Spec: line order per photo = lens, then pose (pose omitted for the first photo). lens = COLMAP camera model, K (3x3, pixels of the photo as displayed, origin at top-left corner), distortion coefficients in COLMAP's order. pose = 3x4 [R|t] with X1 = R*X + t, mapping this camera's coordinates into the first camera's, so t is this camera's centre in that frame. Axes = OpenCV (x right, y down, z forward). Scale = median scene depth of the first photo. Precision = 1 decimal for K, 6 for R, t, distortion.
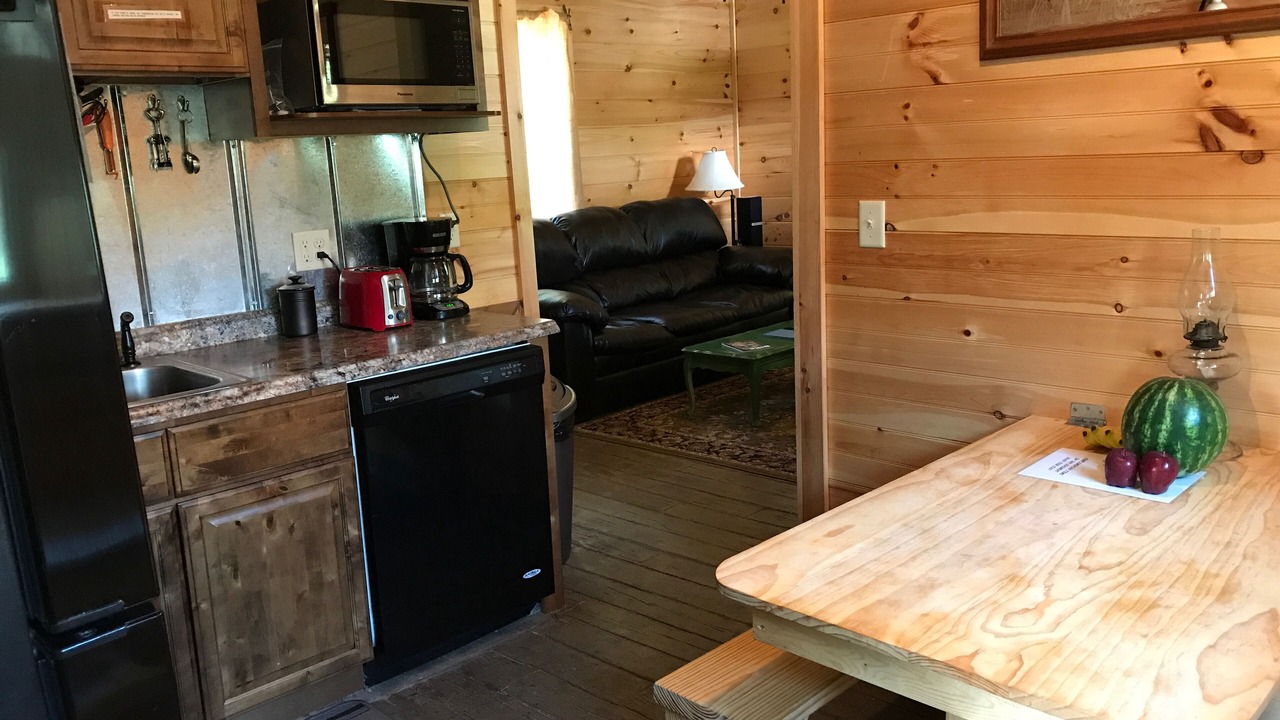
lens RADIAL K [[1030.4, 0, 638.9], [0, 1030.4, 363.4], [0, 0, 1]] dist [-0.010523, 0.000145]
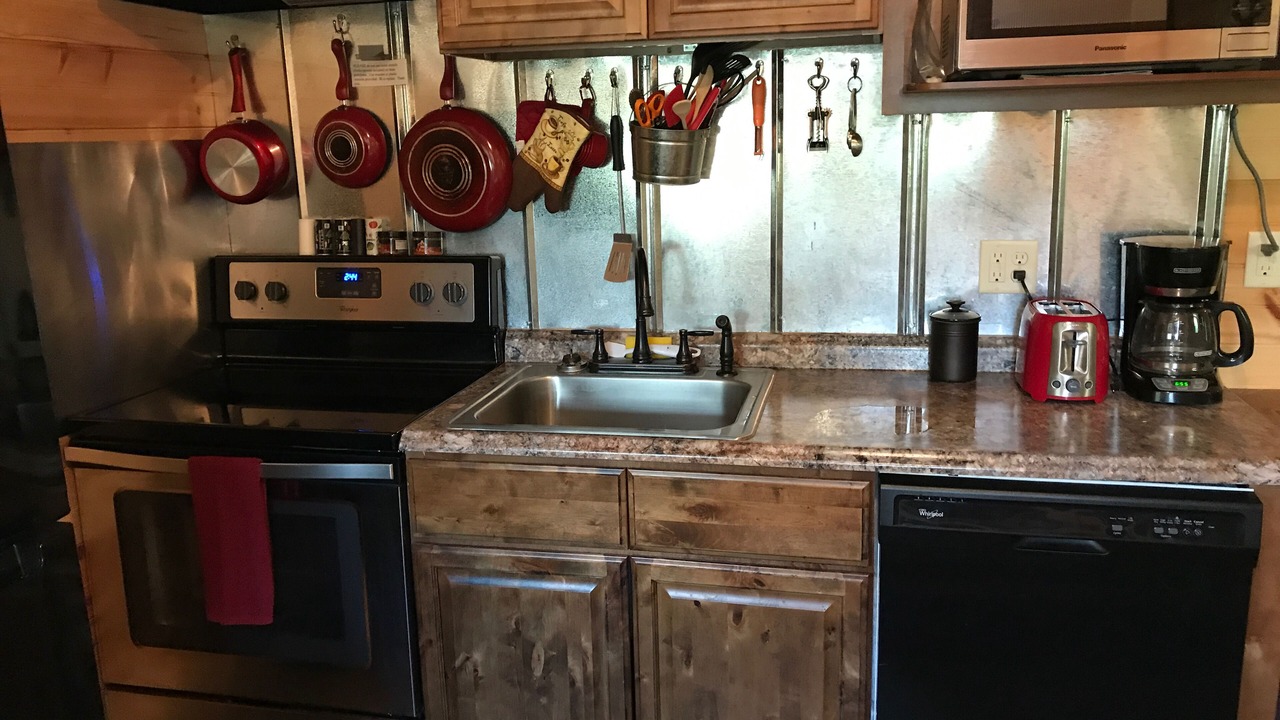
lens RADIAL K [[1030.4, 0, 639.5], [0, 1030.4, 350.5], [0, 0, 1]] dist [-0.010523, 0.000145]
pose [[0.515572, 0.210313, -0.830635, 0.192842], [-0.174606, 0.974856, 0.138451, -0.127501], [0.838867, 0.073653, 0.539330, 0.468830]]
